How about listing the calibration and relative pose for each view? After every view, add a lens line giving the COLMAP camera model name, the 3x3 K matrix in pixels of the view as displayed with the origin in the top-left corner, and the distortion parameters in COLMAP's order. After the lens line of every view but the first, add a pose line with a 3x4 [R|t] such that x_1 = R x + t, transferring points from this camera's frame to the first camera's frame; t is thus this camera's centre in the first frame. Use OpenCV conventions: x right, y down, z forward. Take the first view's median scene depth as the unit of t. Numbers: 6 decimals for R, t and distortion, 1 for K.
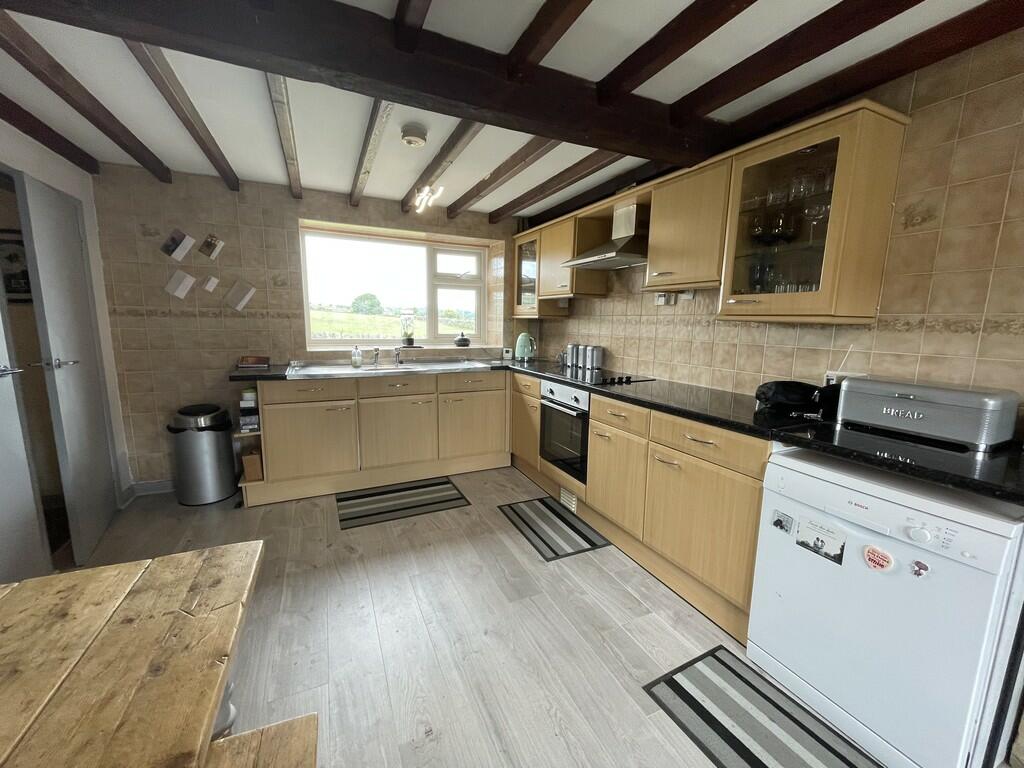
lens RADIAL K [[411.0, 0, 512.9], [0, 411.0, 384.1], [0, 0, 1]] dist [-0.004785, 0.000654]
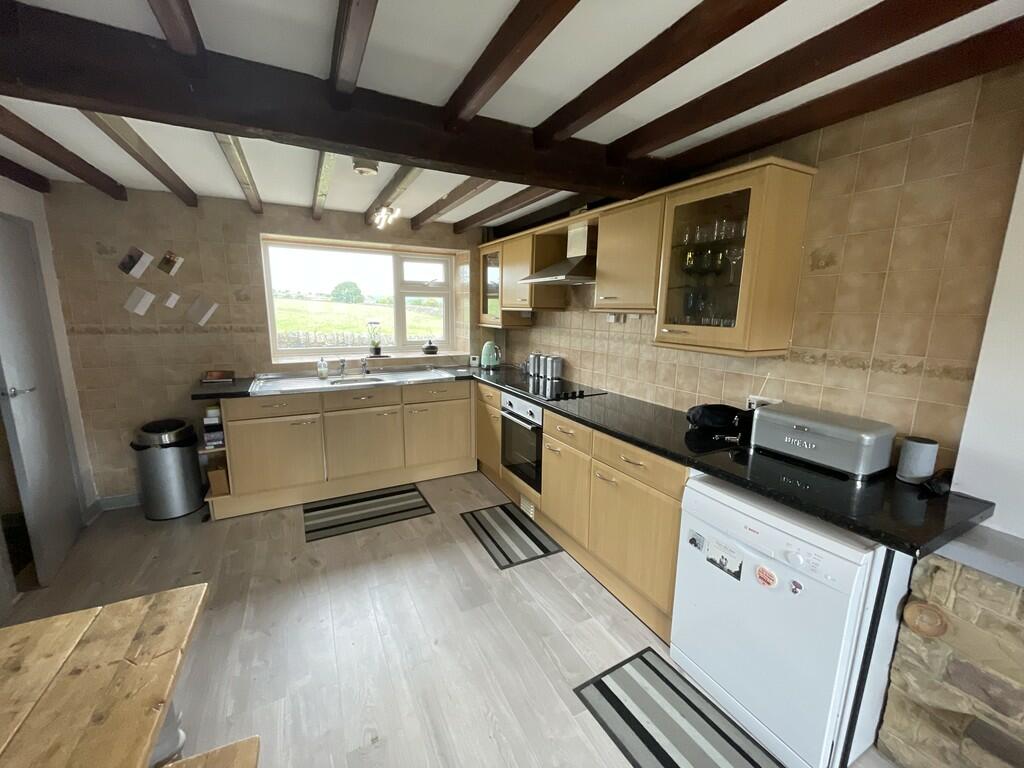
lens RADIAL K [[411.0, 0, 513.3], [0, 411.0, 383.6], [0, 0, 1]] dist [-0.004785, 0.000654]
pose [[0.999238, -0.010020, 0.037712, 0.093852], [0.008952, 0.999557, 0.028385, -0.095231], [-0.037980, -0.028026, 0.998885, -0.062685]]
